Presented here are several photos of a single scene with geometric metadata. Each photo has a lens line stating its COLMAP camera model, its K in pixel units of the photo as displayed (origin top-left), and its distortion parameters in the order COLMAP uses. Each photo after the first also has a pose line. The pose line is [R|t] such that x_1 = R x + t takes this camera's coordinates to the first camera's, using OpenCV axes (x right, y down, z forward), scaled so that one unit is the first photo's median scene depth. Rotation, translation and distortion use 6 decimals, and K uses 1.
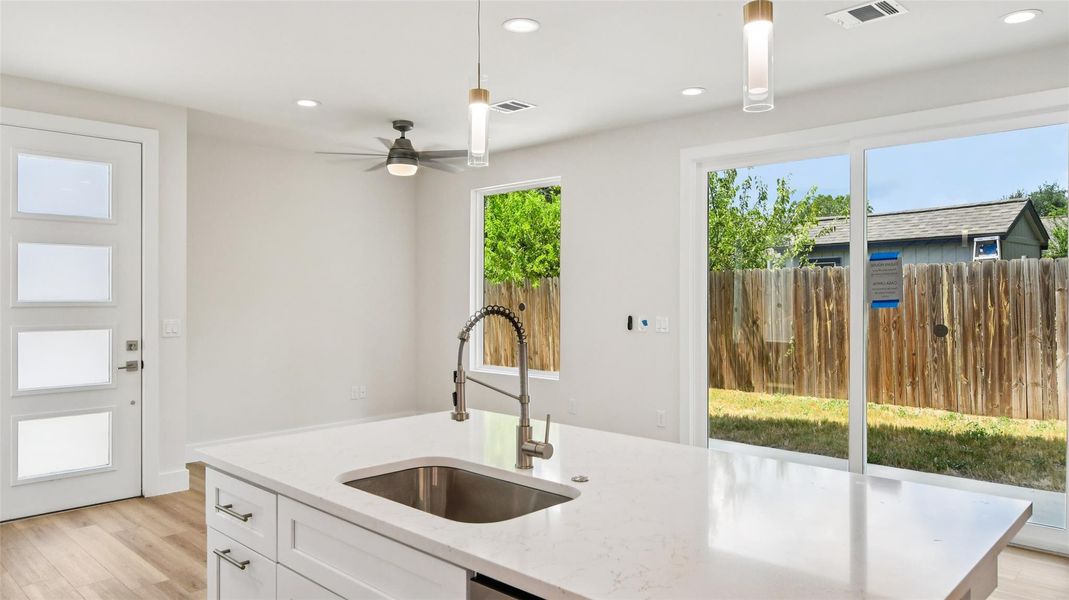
lens RADIAL K [[720.9, 0, 534.5], [0, 720.9, 300.0], [0, 0, 1]] dist [0.004827, 0.000070]
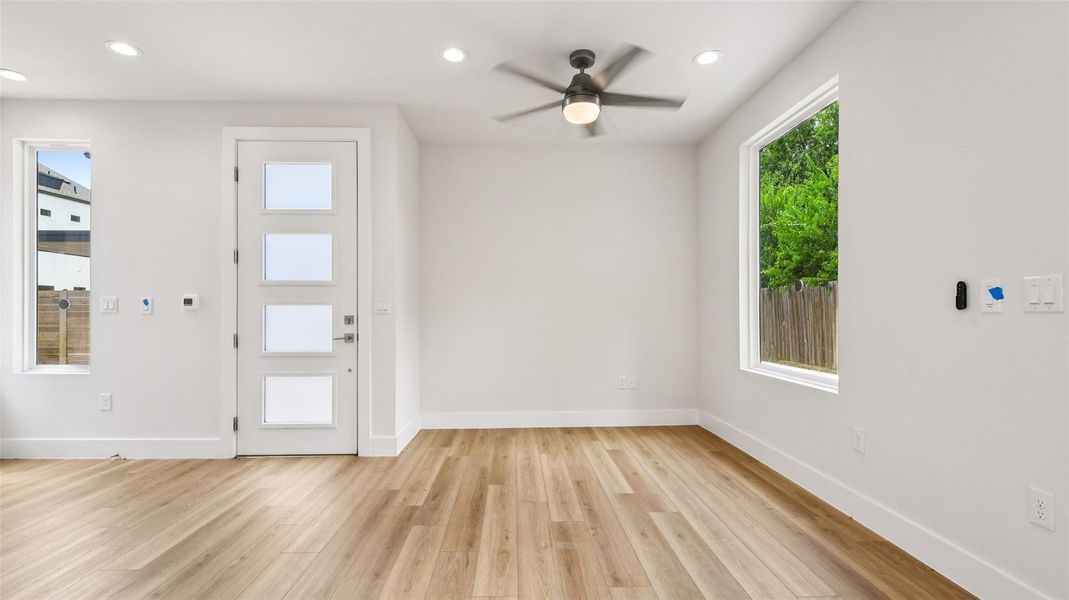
lens RADIAL K [[482.7, 0, 529.6], [0, 482.7, 305.6], [0, 0, 1]] dist [-0.002593, -0.001022]
pose [[0.714106, -0.009940, -0.699967, 0.103223], [-0.001651, 0.999872, -0.015883, 0.030610], [0.700035, 0.012497, 0.713999, 0.383727]]
